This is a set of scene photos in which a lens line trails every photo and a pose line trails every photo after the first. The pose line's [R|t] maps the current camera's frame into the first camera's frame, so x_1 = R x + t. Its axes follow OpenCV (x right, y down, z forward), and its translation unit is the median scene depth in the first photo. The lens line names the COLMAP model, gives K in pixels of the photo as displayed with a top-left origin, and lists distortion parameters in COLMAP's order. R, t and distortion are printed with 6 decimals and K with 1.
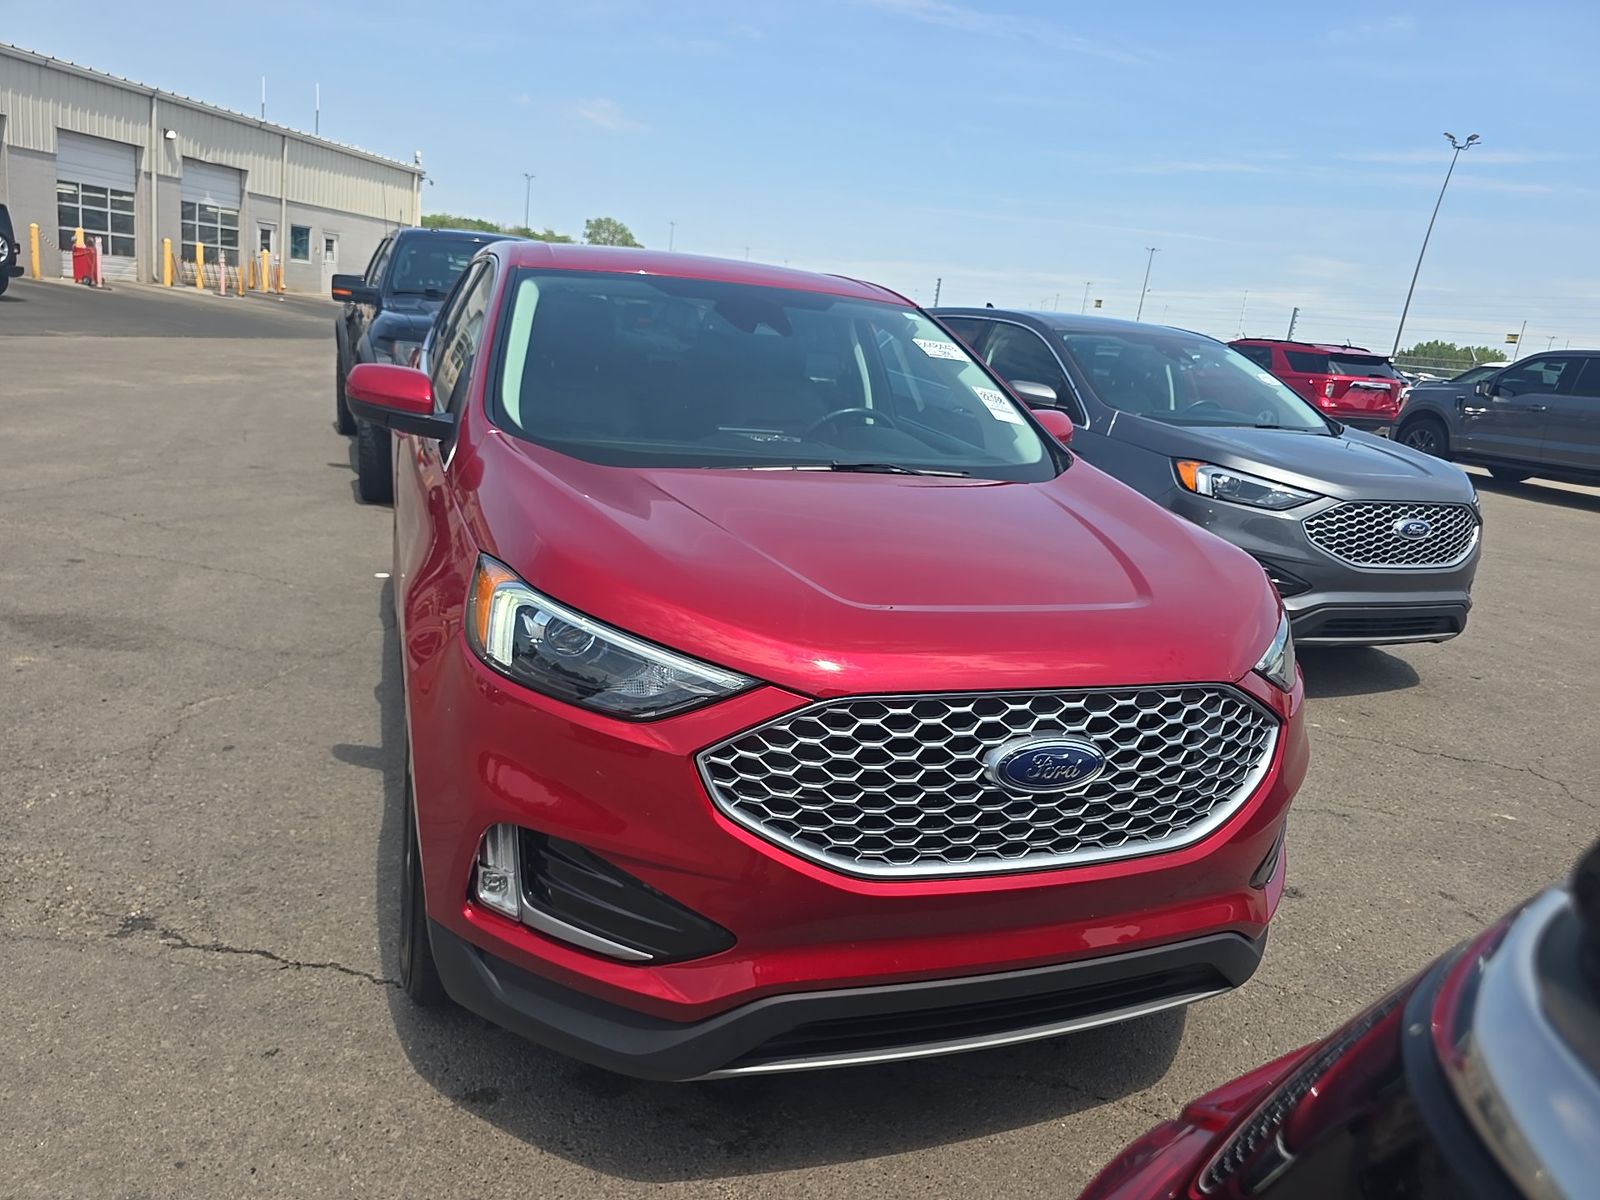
lens RADIAL K [[1113.4, 0, 784.8], [0, 1113.4, 603.3], [0, 0, 1]] dist [0.048780, -0.046559]
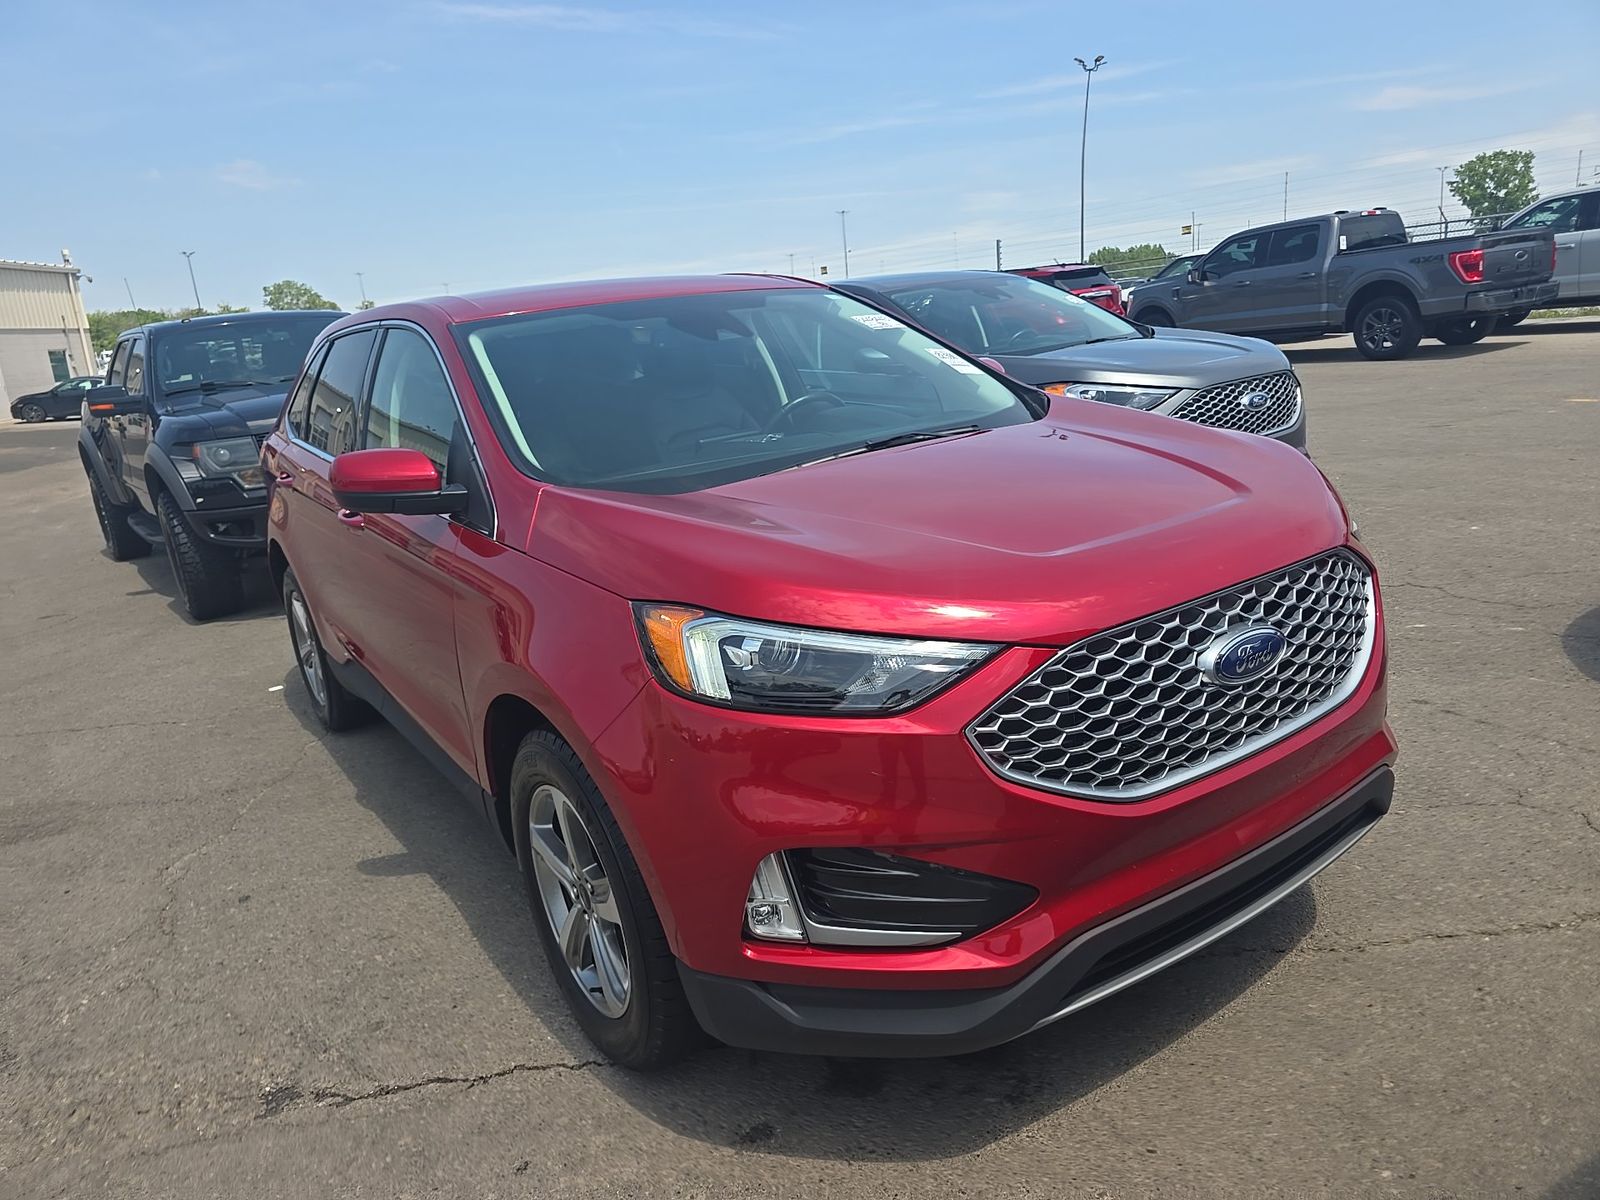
lens RADIAL K [[1113.4, 0, 715.6], [0, 1113.4, 616.4], [0, 0, 1]] dist [0.048780, -0.046559]
pose [[0.950711, -0.247003, 0.187450, -0.315420], [0.246269, 0.968809, 0.027572, -0.033631], [-0.188413, 0.019950, 0.981887, 0.021568]]
